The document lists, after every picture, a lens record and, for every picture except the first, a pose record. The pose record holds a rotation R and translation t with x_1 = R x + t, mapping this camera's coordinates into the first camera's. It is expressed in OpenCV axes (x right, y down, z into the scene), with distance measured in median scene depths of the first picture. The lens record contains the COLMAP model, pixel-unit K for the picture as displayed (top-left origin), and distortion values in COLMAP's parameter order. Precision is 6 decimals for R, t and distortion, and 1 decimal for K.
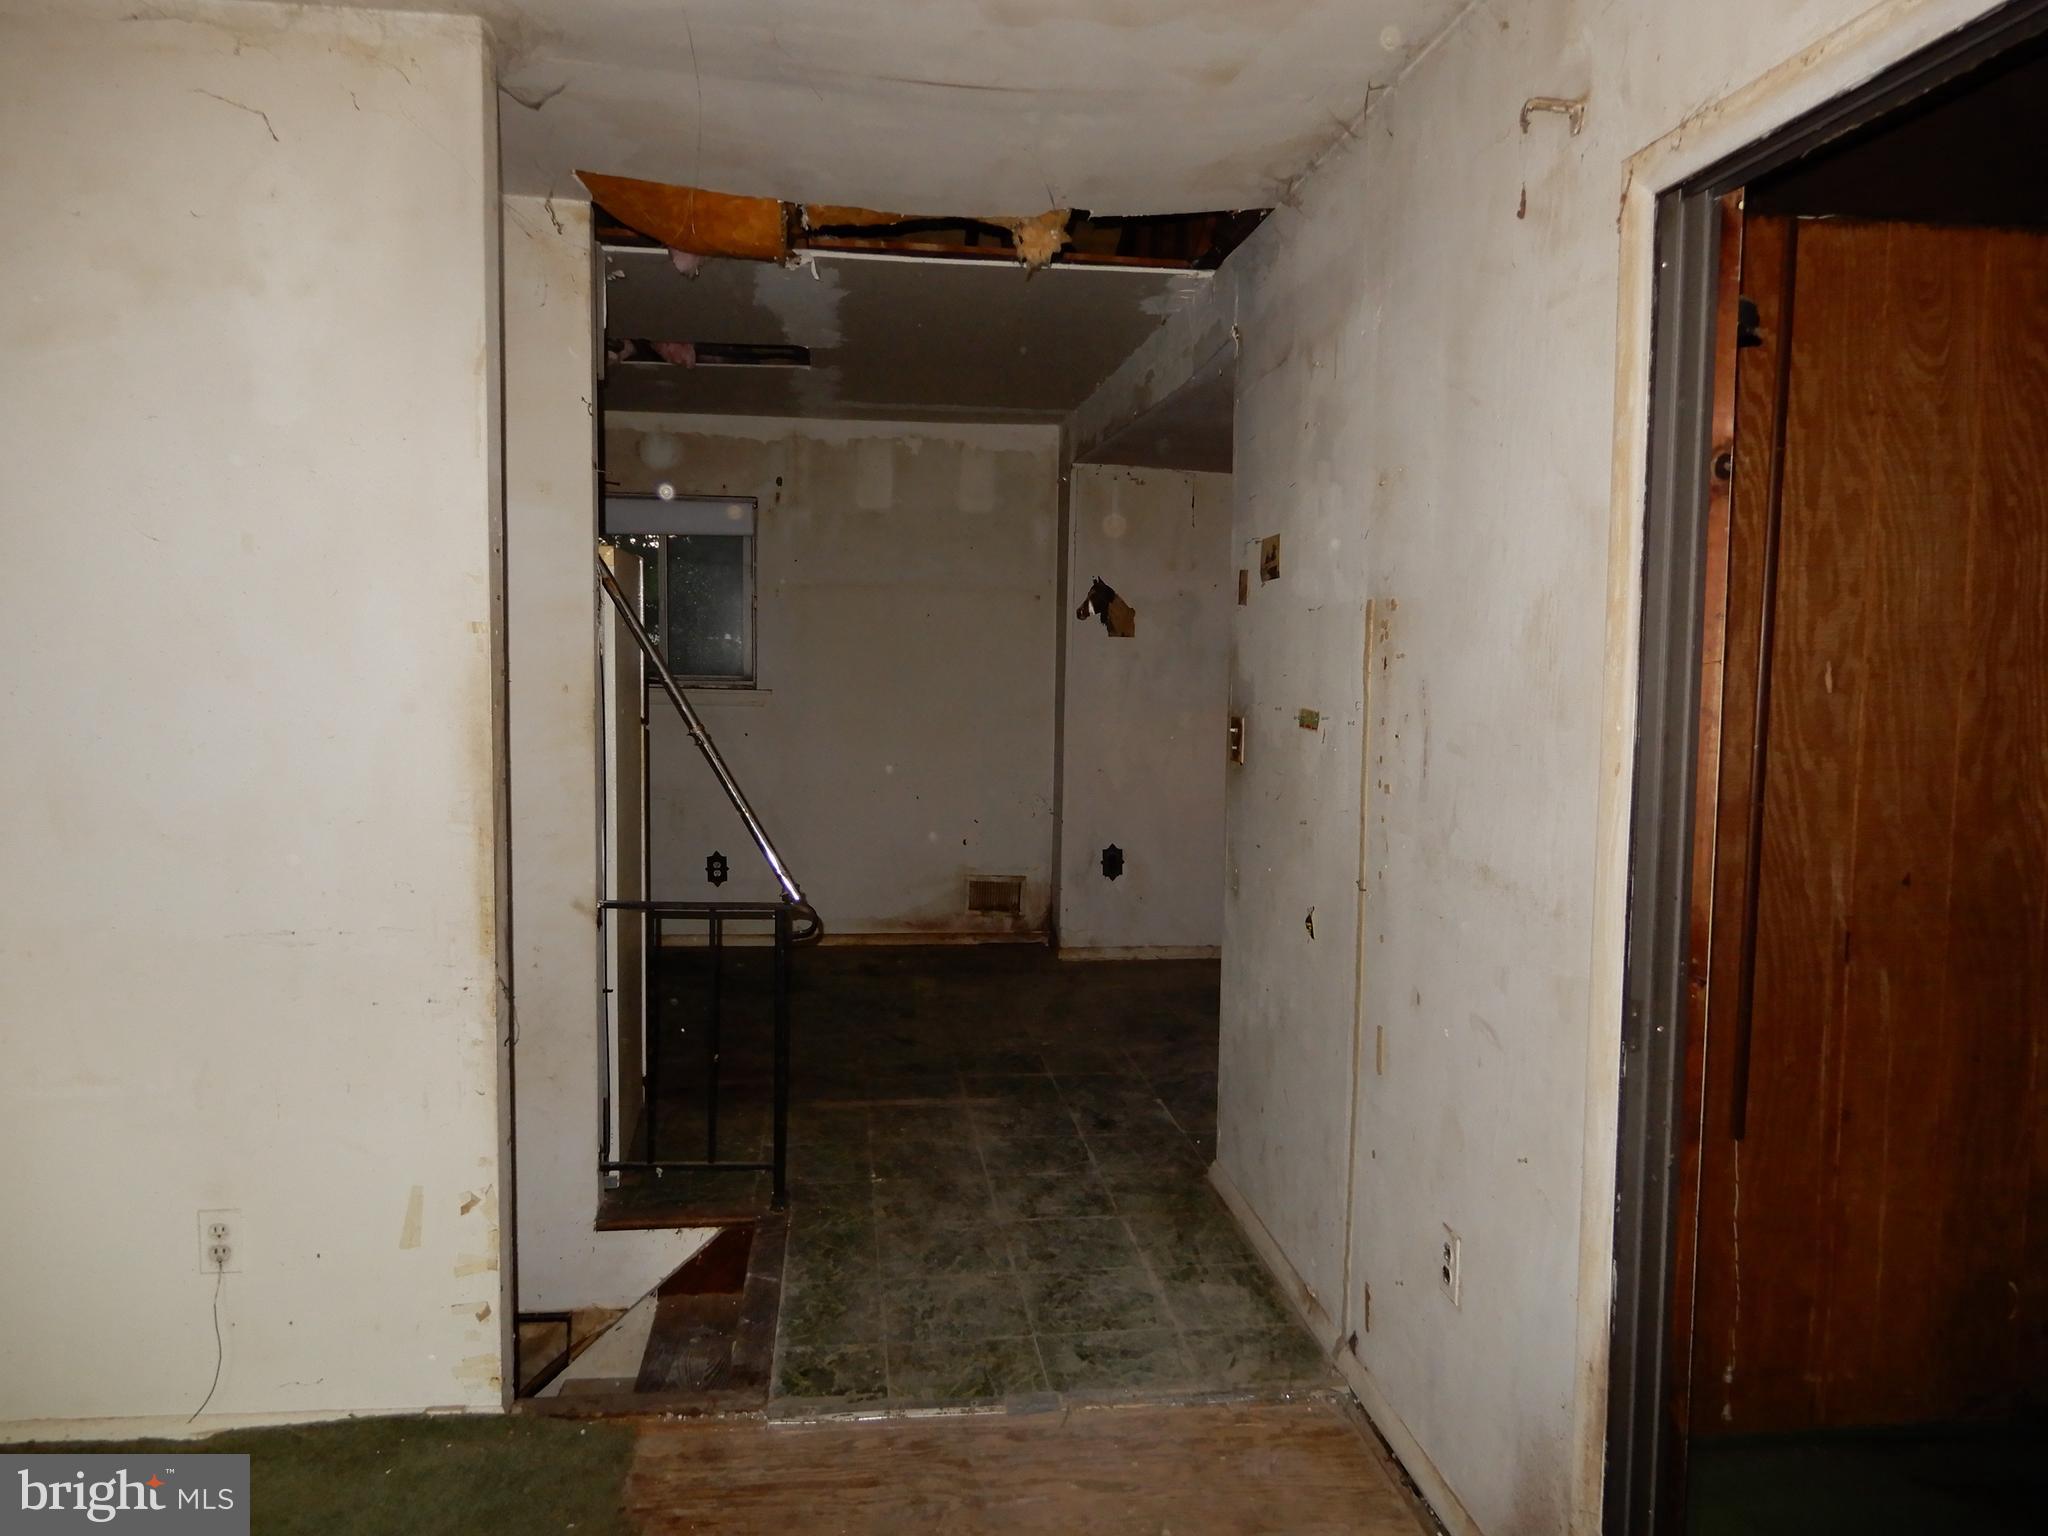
lens RADIAL K [[1458.2, 0, 1017.3], [0, 1458.2, 779.3], [0, 0, 1]] dist [0.005470, 0.000871]
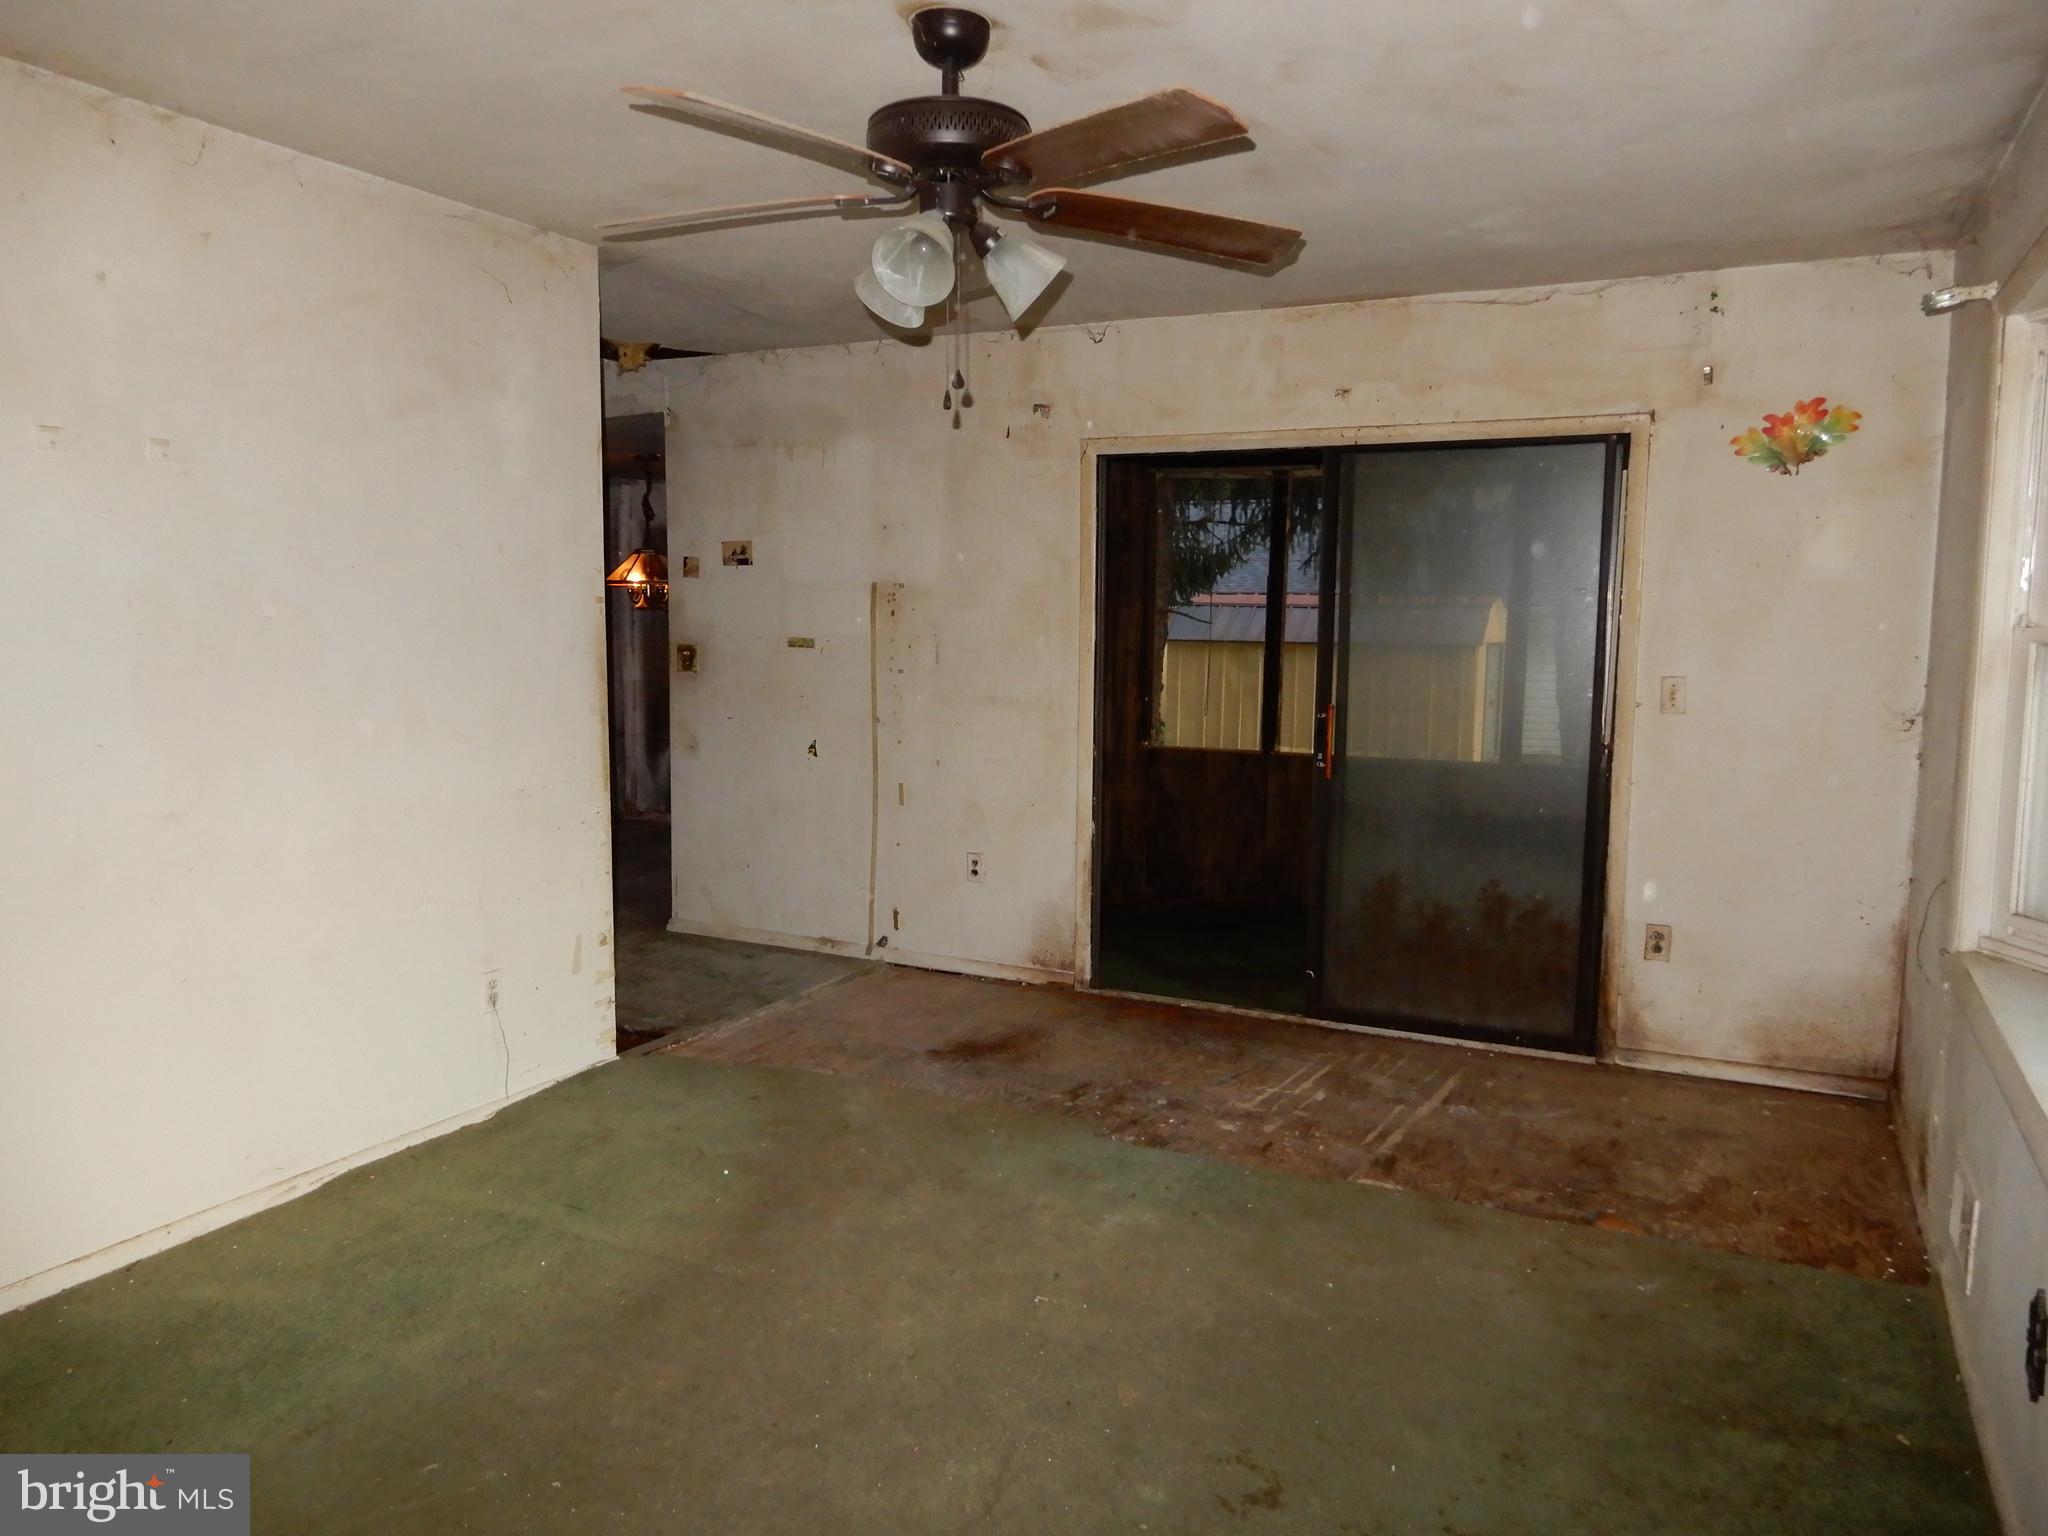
lens RADIAL K [[1458.2, 0, 1017.4], [0, 1458.2, 773.2], [0, 0, 1]] dist [0.005470, 0.000871]
pose [[0.551640, -0.105624, 0.827368, -1.279545], [0.070378, 0.994306, 0.080011, -0.003577], [-0.831108, 0.014092, 0.555932, -0.298842]]
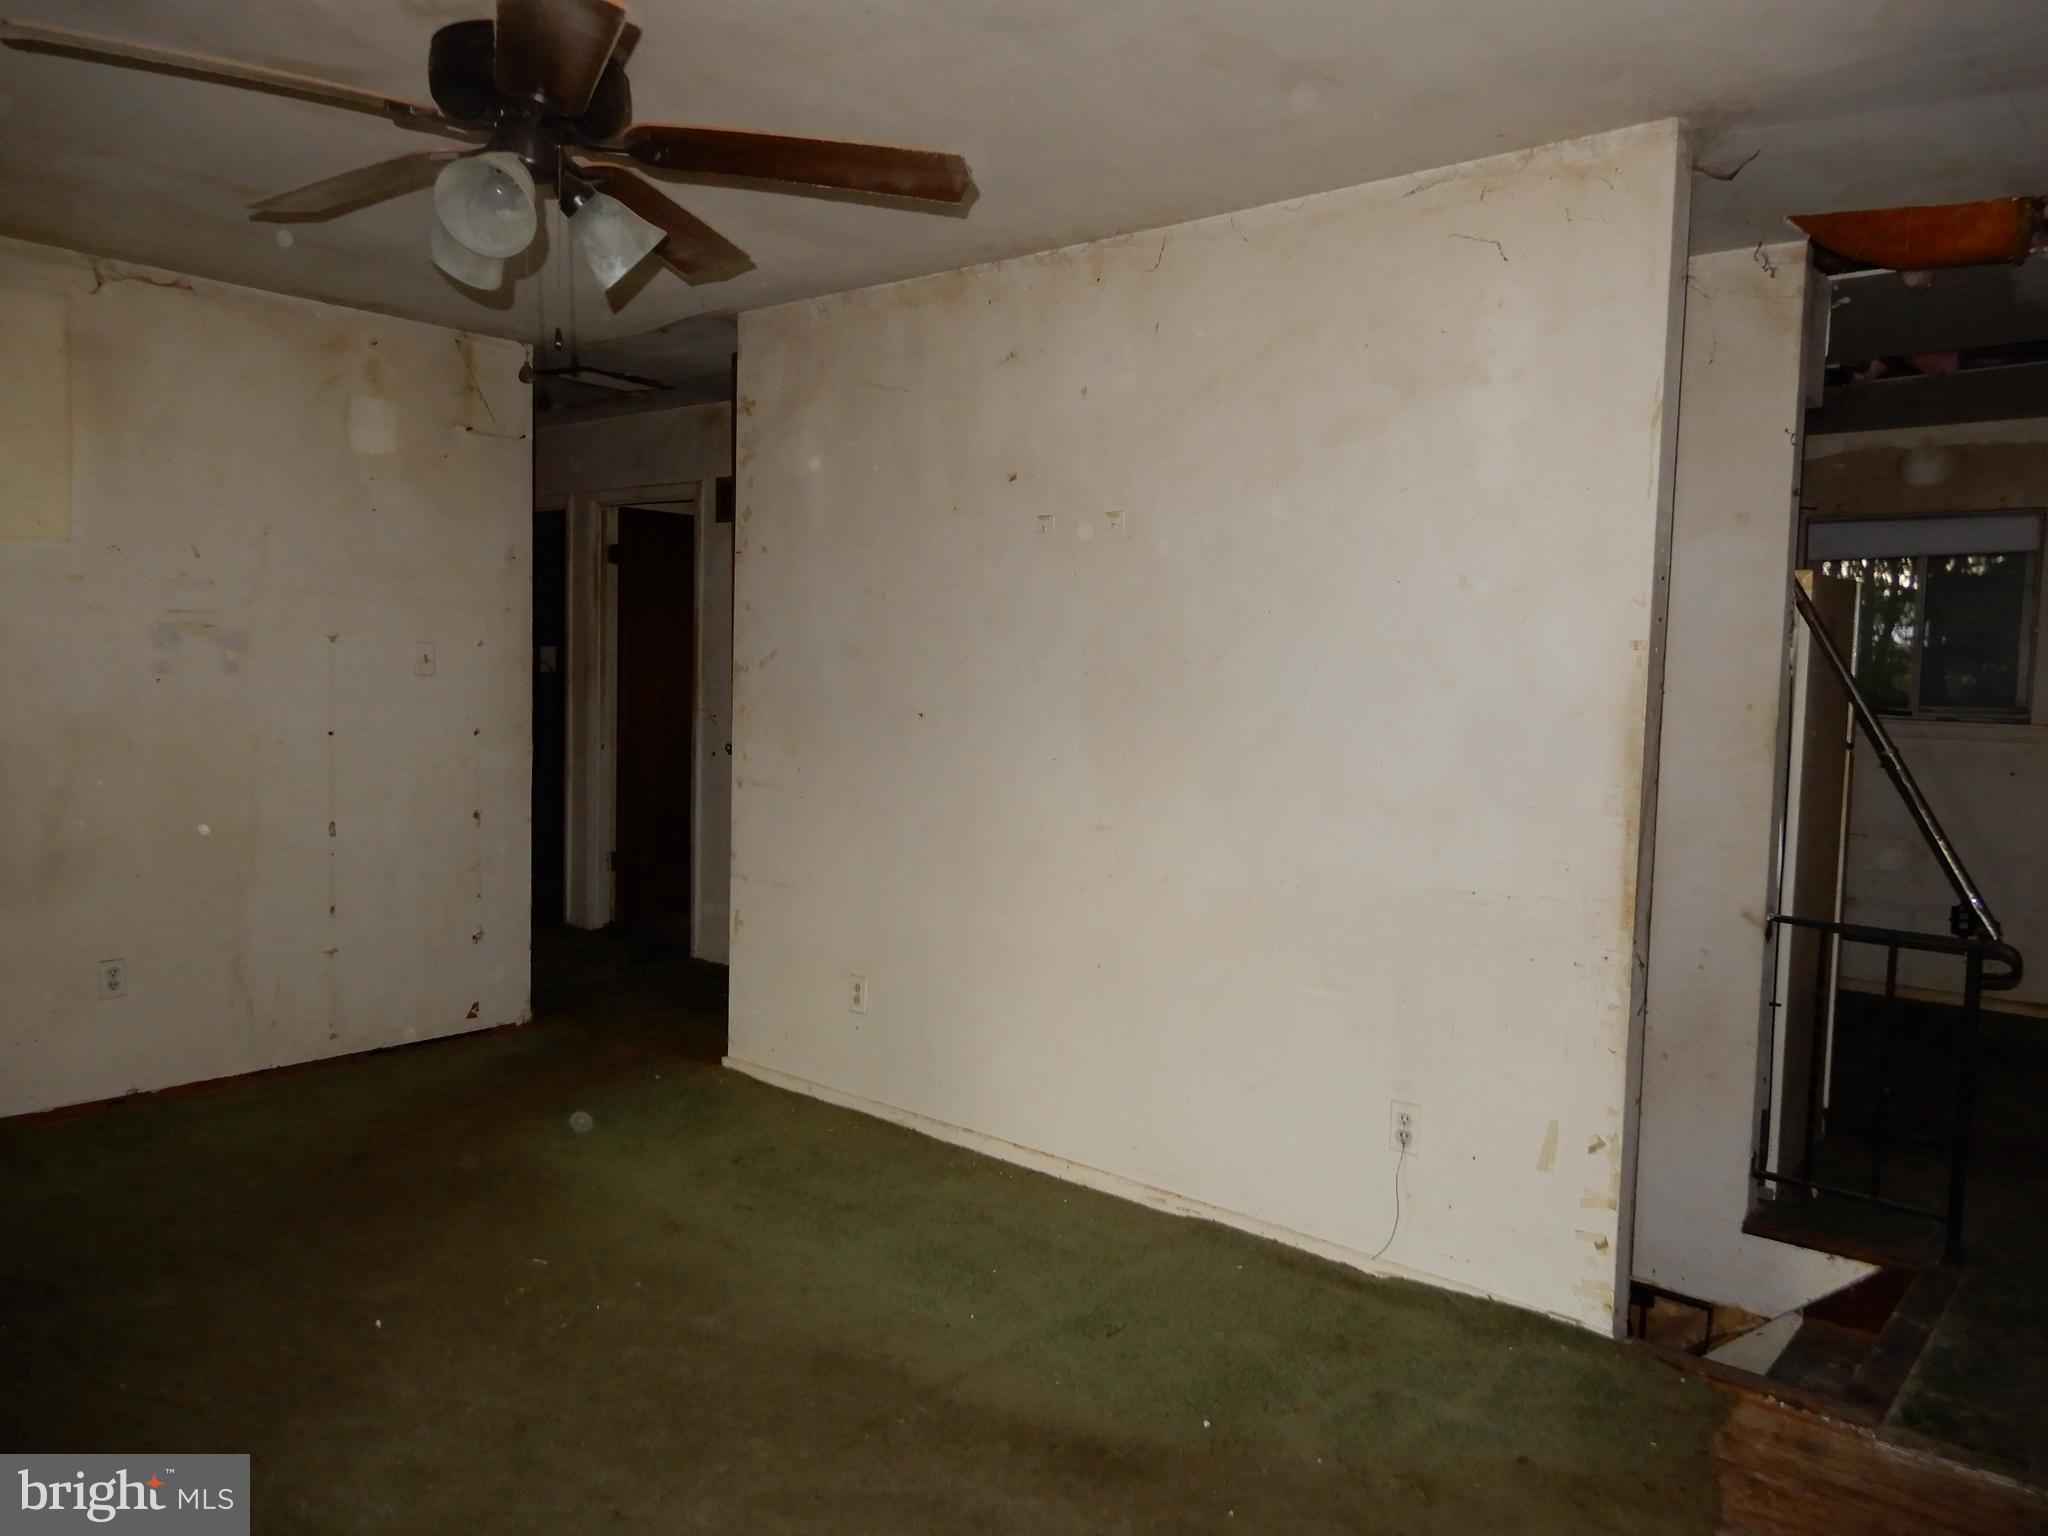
lens RADIAL K [[1458.2, 0, 1018.7], [0, 1458.2, 783.5], [0, 0, 1]] dist [0.005470, 0.000871]
pose [[0.677944, 0.056758, -0.732919, 0.122214], [-0.074007, 0.997219, 0.008769, 0.025271], [0.731378, 0.048296, 0.680260, -0.110380]]
